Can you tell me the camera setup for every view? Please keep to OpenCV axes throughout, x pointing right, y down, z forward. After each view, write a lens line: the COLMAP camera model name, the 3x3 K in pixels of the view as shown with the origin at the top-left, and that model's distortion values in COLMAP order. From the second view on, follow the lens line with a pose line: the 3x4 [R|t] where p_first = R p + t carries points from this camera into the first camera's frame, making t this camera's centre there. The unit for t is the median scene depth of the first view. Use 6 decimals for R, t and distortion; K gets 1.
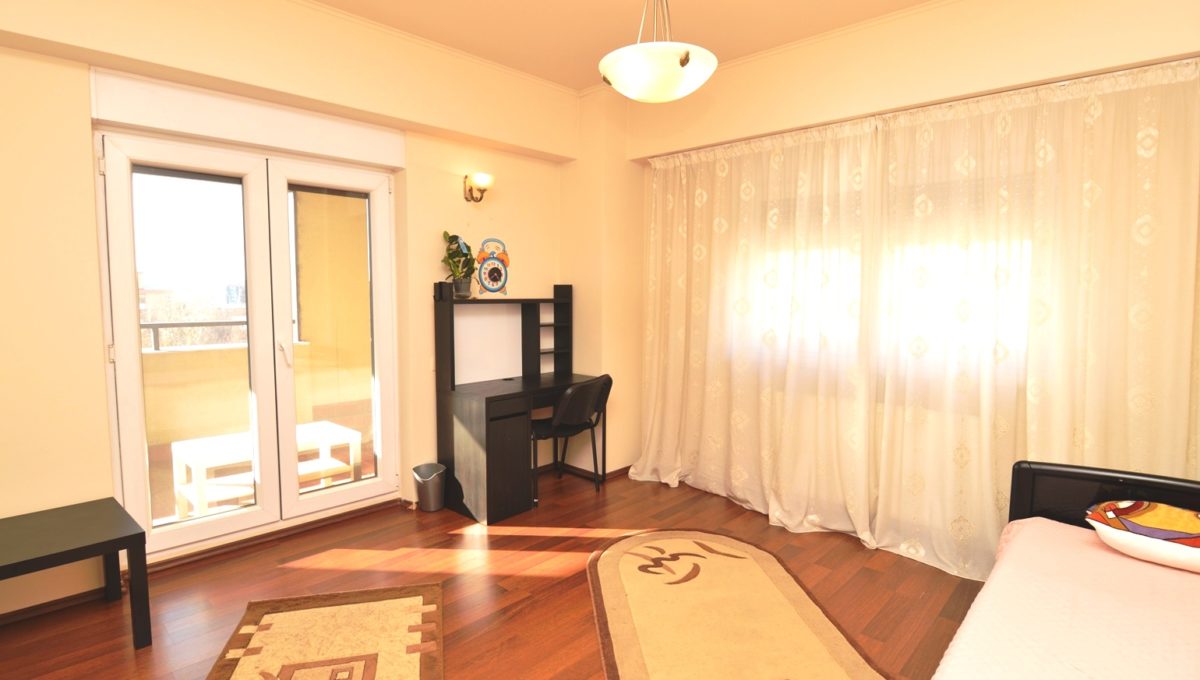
lens RADIAL K [[587.6, 0, 592.2], [0, 587.6, 338.7], [0, 0, 1]] dist [-0.004244, -0.012489]
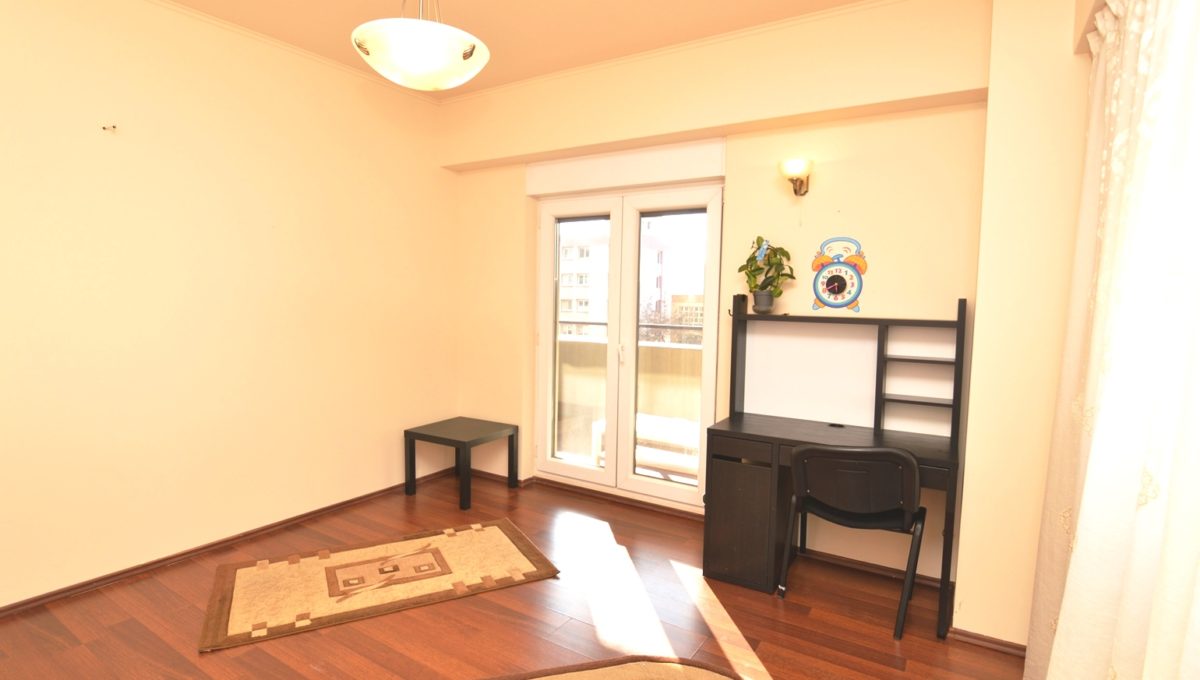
lens RADIAL K [[587.6, 0, 592.2], [0, 587.6, 338.7], [0, 0, 1]] dist [-0.004244, -0.012489]
pose [[0.190535, 0.067805, -0.979336, 0.524722], [-0.096853, 0.994043, 0.049979, -0.047421], [0.976891, 0.085329, 0.195967, 0.553995]]
